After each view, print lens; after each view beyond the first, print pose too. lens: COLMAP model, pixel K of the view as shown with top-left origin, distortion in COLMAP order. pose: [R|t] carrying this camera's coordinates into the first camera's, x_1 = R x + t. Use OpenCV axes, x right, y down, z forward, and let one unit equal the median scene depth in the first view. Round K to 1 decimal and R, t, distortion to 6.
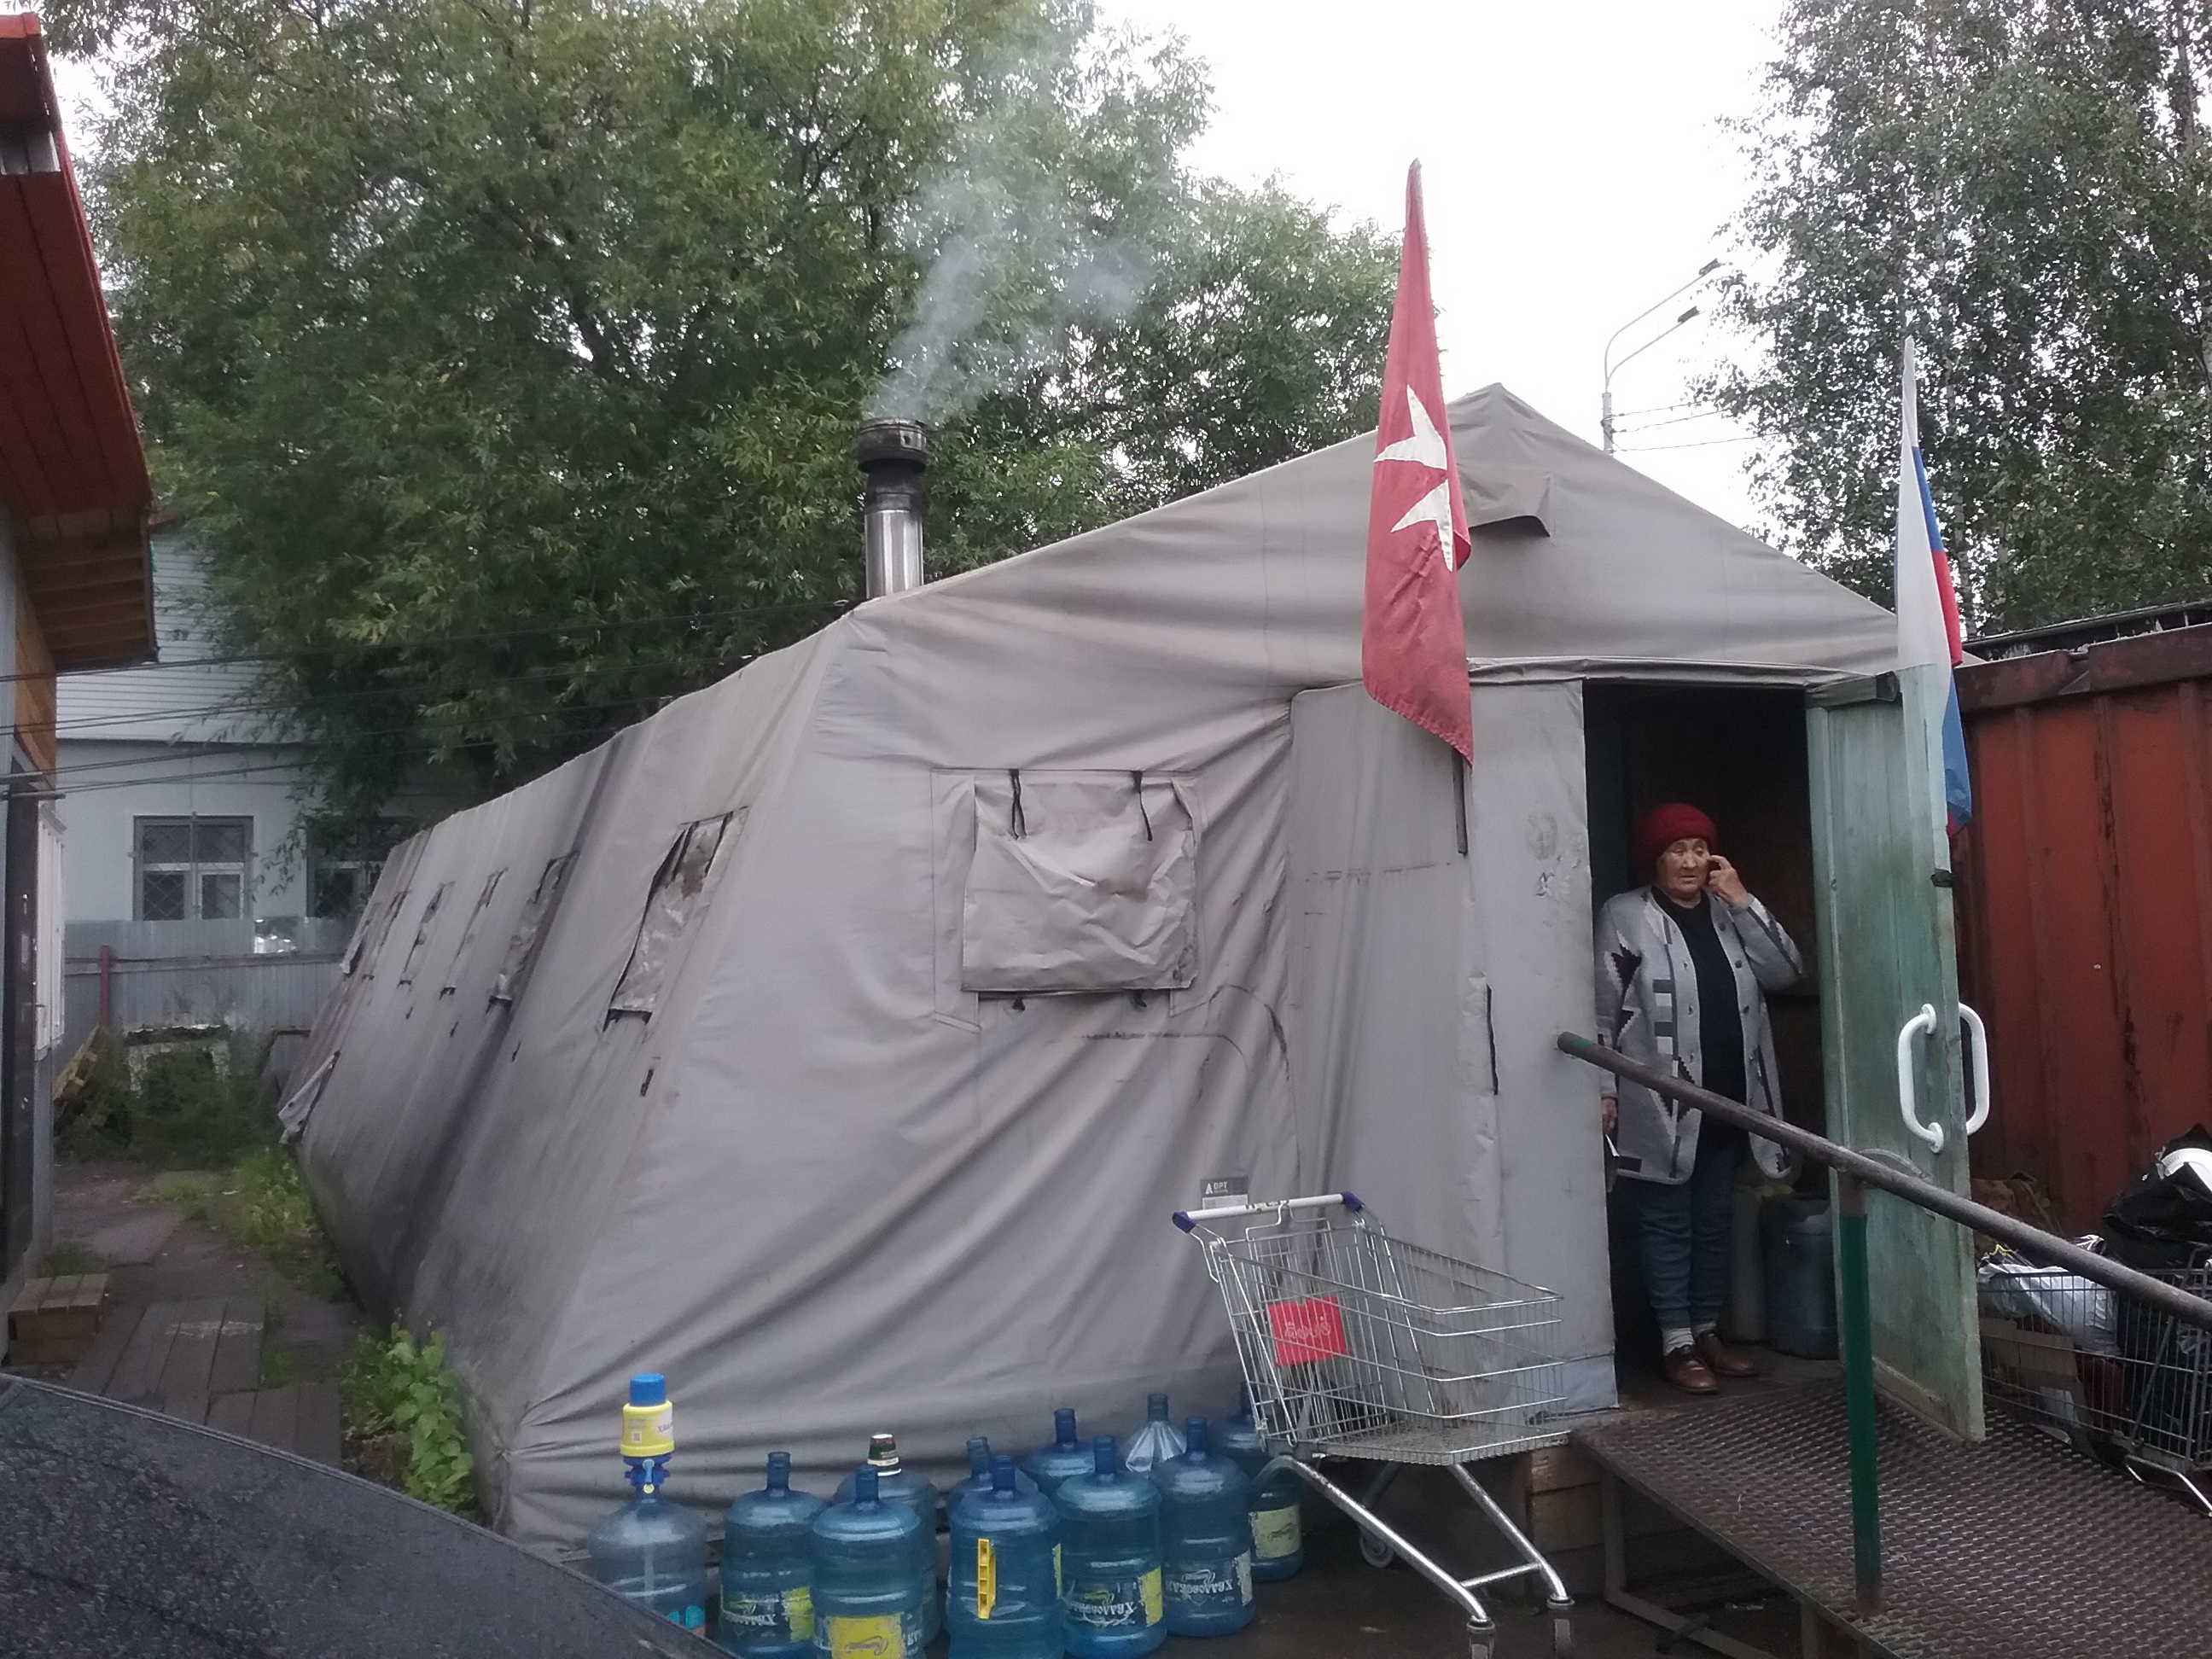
lens RADIAL K [[1999.6, 0, 1106.0], [0, 1999.6, 829.5], [0, 0, 1]] dist [0.053524, -0.094319]
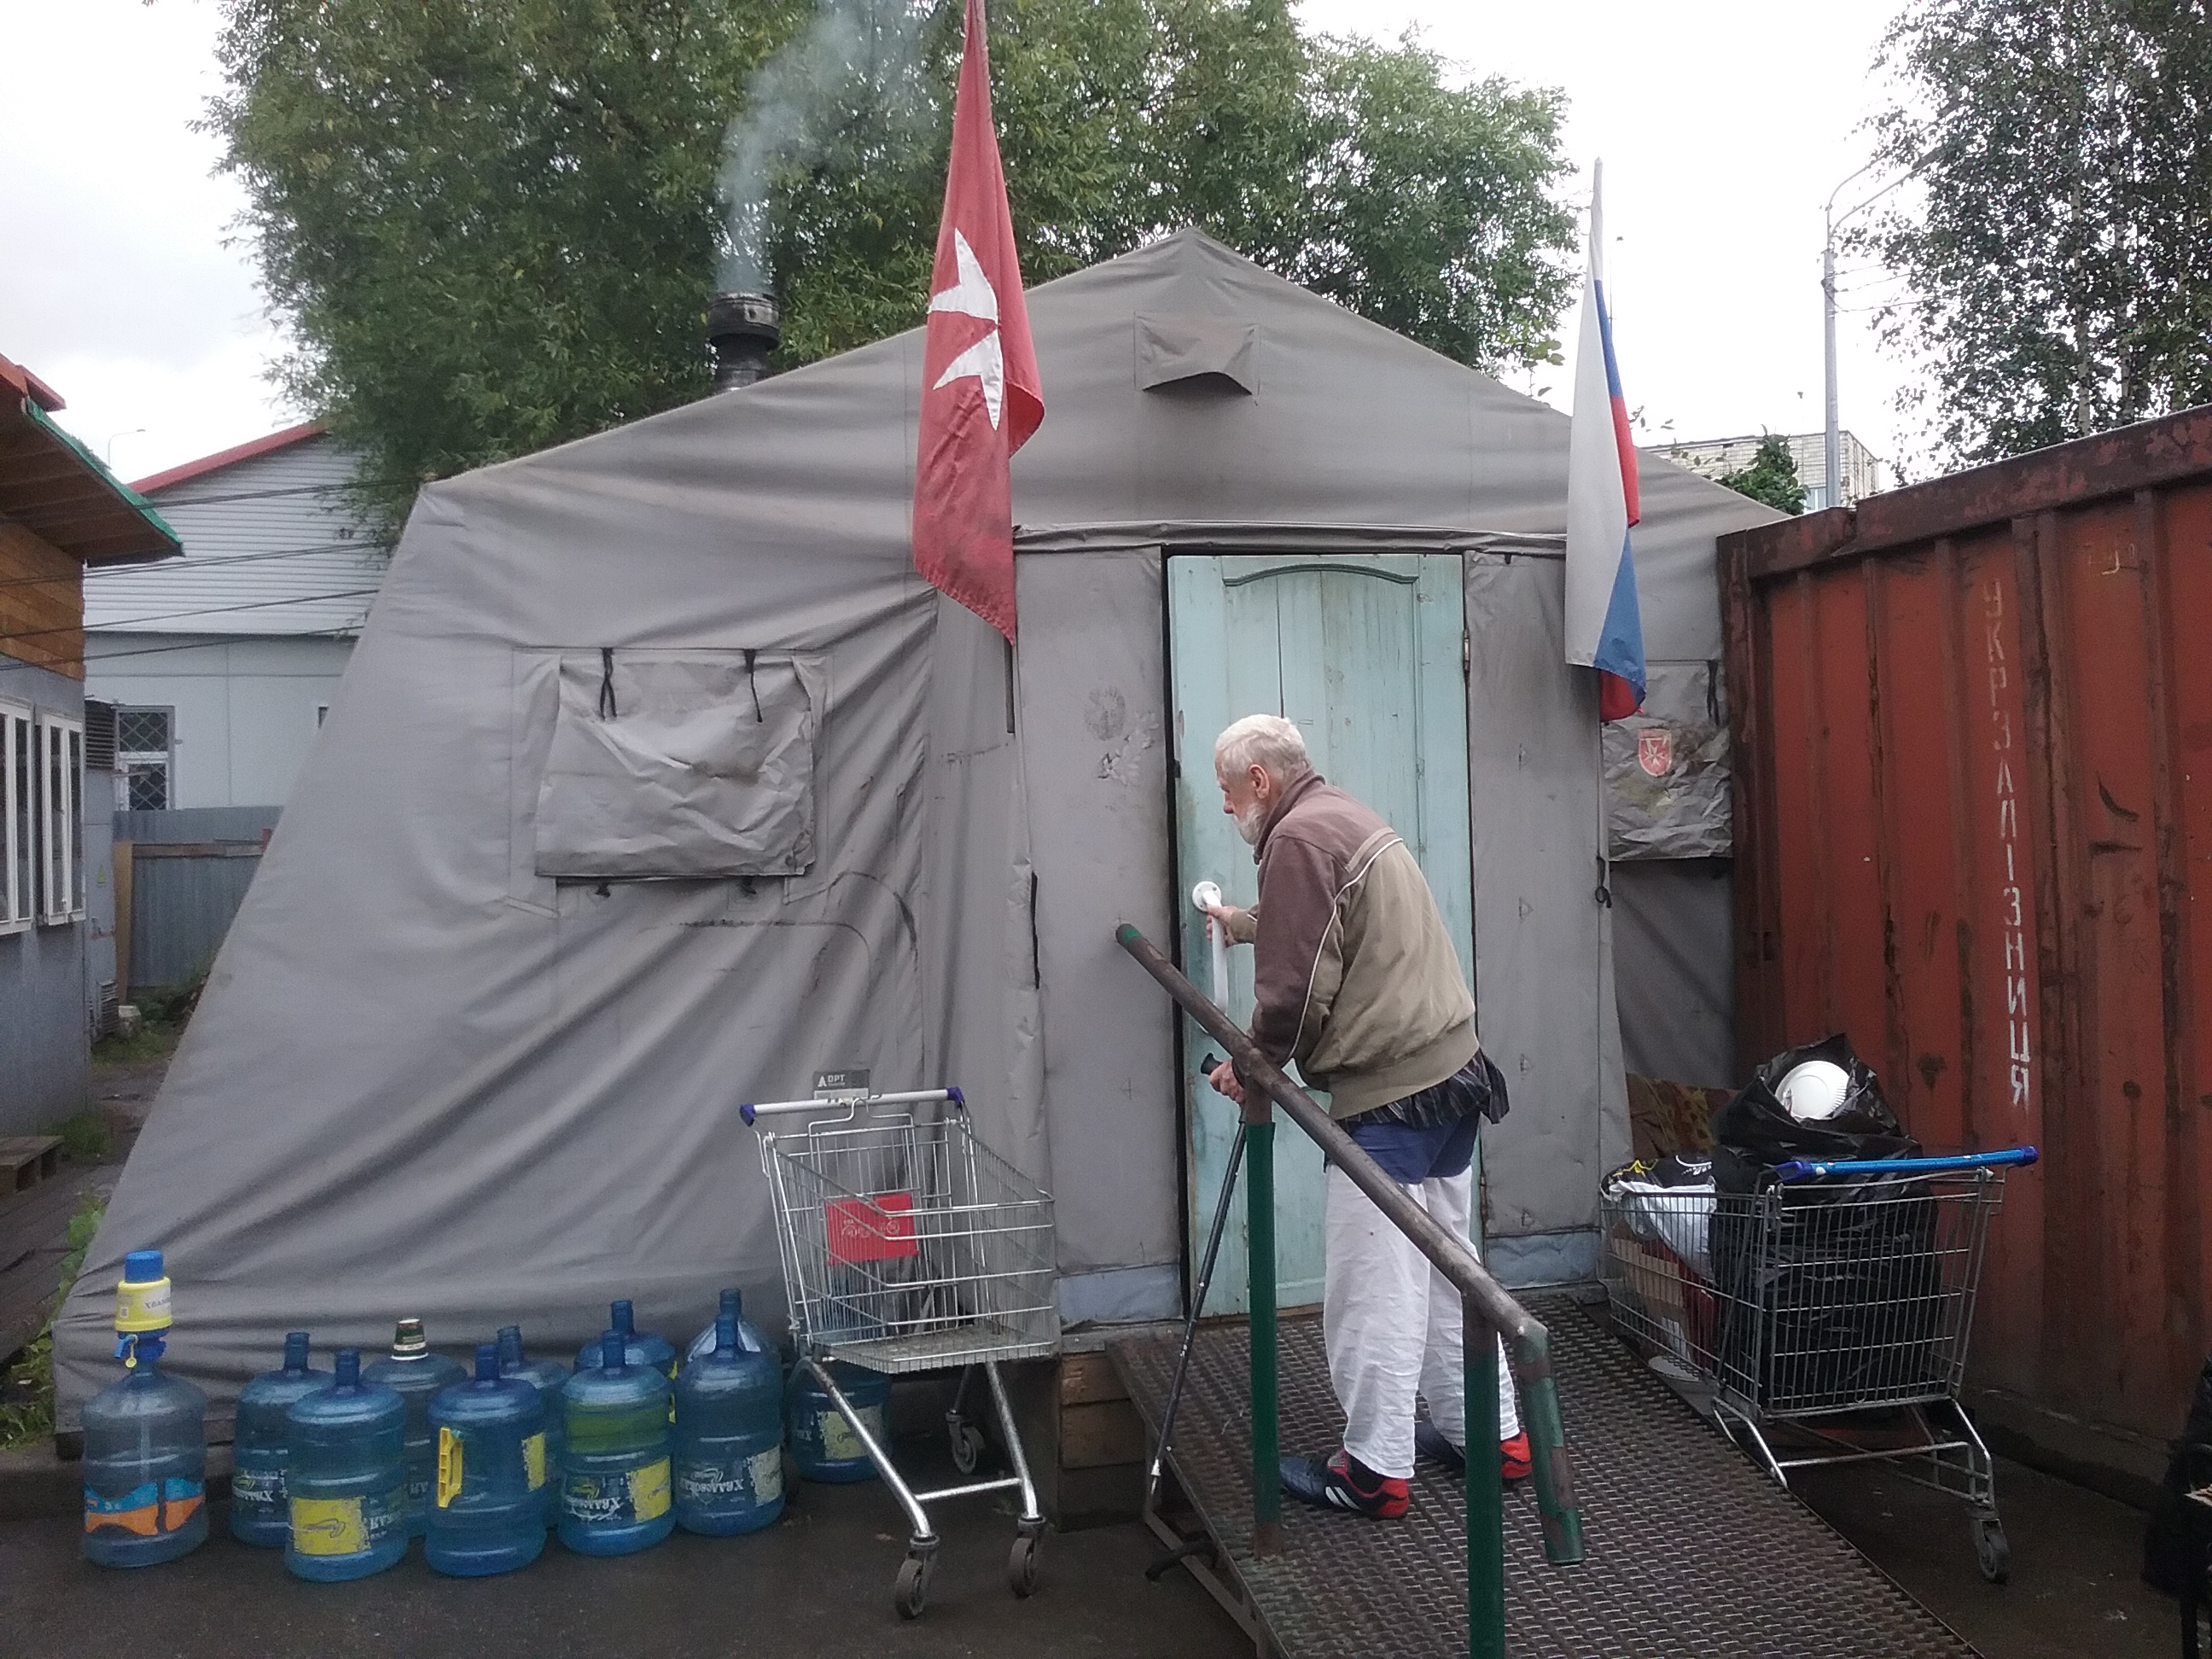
lens RADIAL K [[1999.6, 0, 1106.0], [0, 1999.6, 829.5], [0, 0, 1]] dist [0.053524, -0.094319]
pose [[0.989412, 0.004843, -0.145056, 0.342823], [0.002978, 0.998555, 0.053650, 0.006471], [0.145107, -0.053513, 0.987968, 0.073753]]
